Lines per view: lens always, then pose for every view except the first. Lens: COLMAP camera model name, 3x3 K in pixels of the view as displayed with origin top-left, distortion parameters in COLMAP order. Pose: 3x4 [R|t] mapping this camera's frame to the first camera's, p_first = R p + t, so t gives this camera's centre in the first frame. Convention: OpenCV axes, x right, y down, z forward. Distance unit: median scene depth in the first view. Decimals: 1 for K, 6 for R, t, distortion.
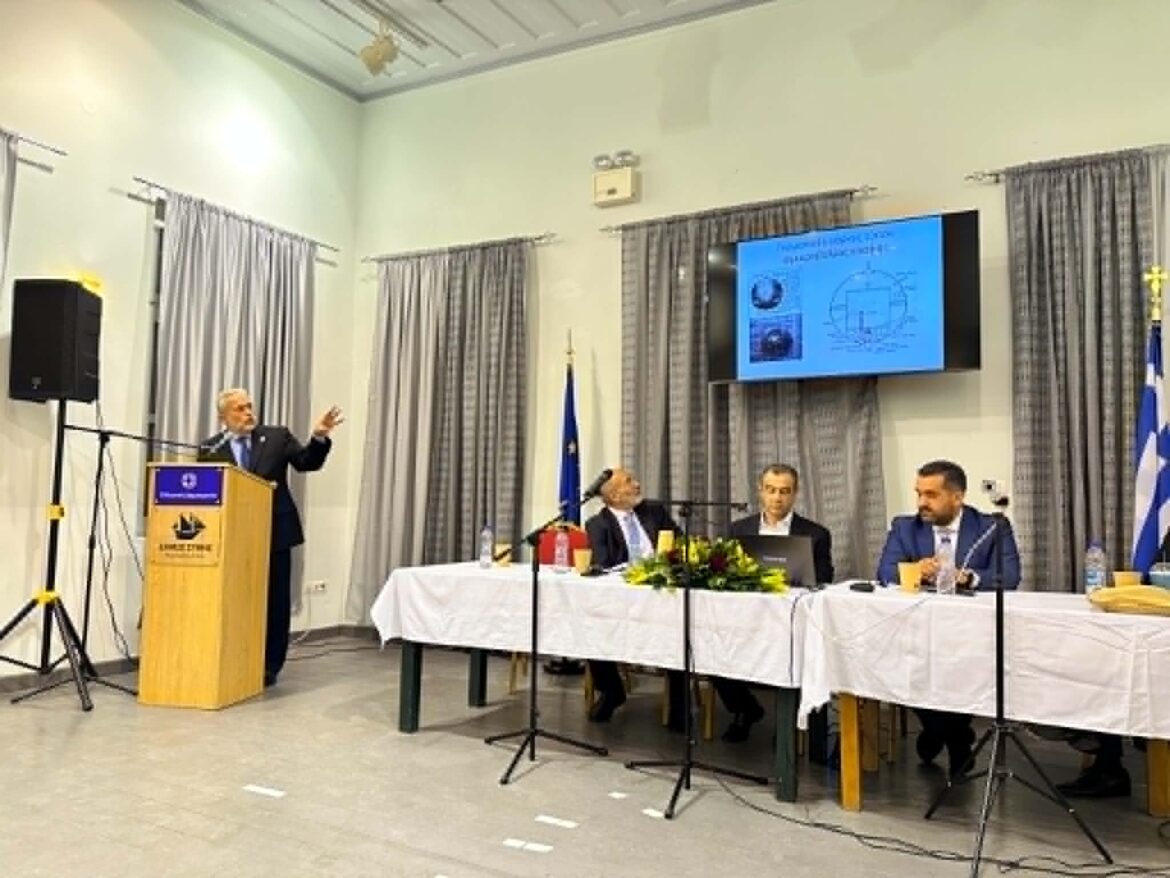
lens RADIAL K [[928.3, 0, 573.1], [0, 928.3, 414.2], [0, 0, 1]] dist [0.174396, -0.281647]
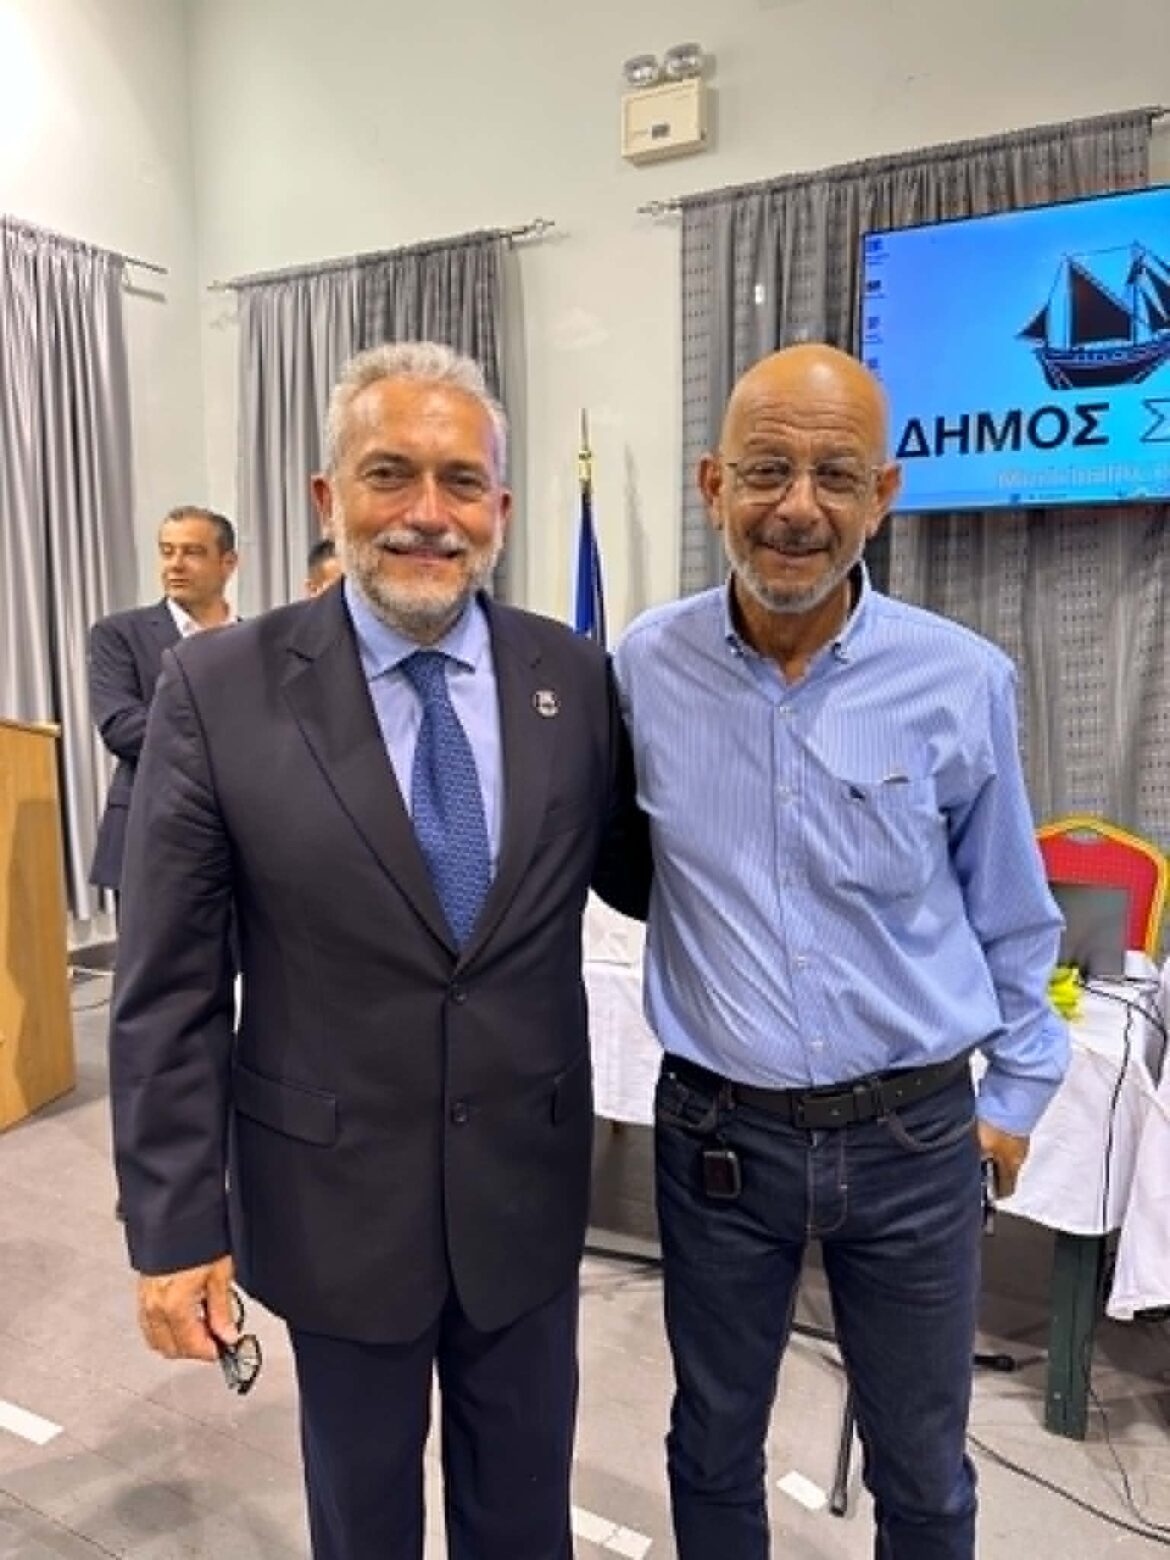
lens RADIAL K [[1194.7, 0, 552.7], [0, 1194.7, 769.1], [0, 0, 1]] dist [0.004086, -0.012447]
pose [[0.999578, -0.022235, -0.018704, -0.014925], [0.025882, 0.973925, 0.225390, -0.047965], [0.013205, -0.225778, 0.974089, 0.298249]]
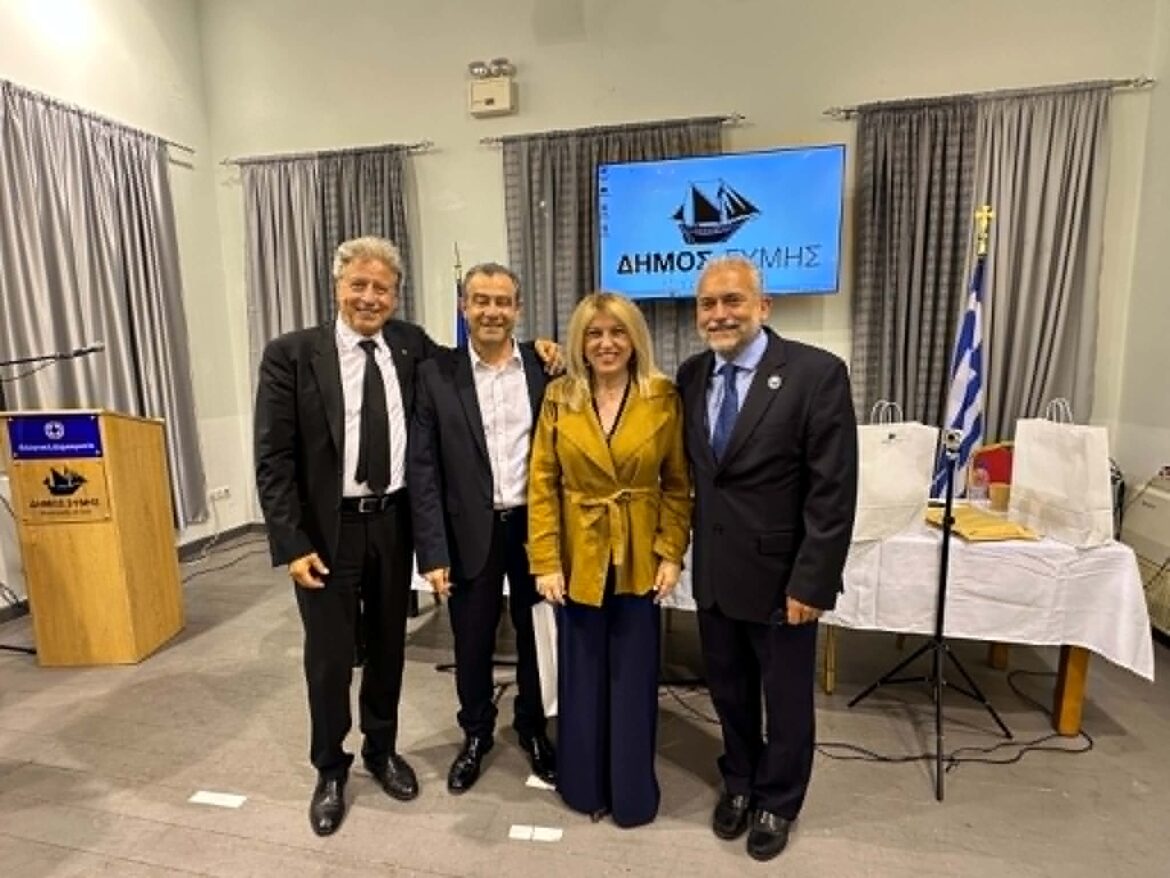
lens RADIAL K [[643.1, 0, 585.0], [0, 643.1, 439.0], [0, 0, 1]] dist [0.001370, 0.002434]
pose [[0.959477, -0.073849, 0.271939, -0.081958], [0.006484, 0.970579, 0.240697, -0.054724], [-0.281713, -0.229180, 0.931726, 0.259623]]
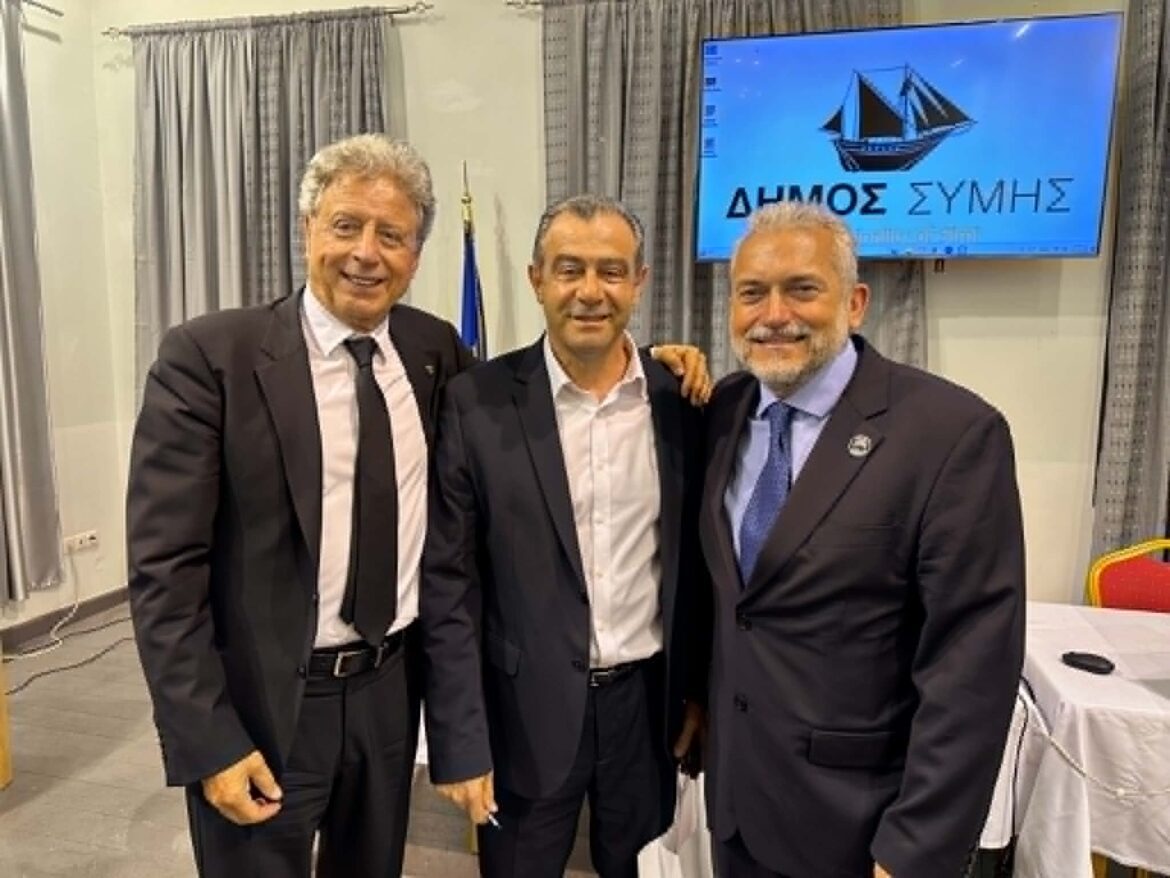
lens RADIAL K [[896.0, 0, 566.1], [0, 896.0, 427.5], [0, 0, 1]] dist [0.004086, -0.012447]
pose [[0.968728, -0.041618, 0.244609, -0.102147], [-0.015106, 0.974112, 0.225560, -0.056971], [-0.247664, -0.222201, 0.943021, 0.371803]]
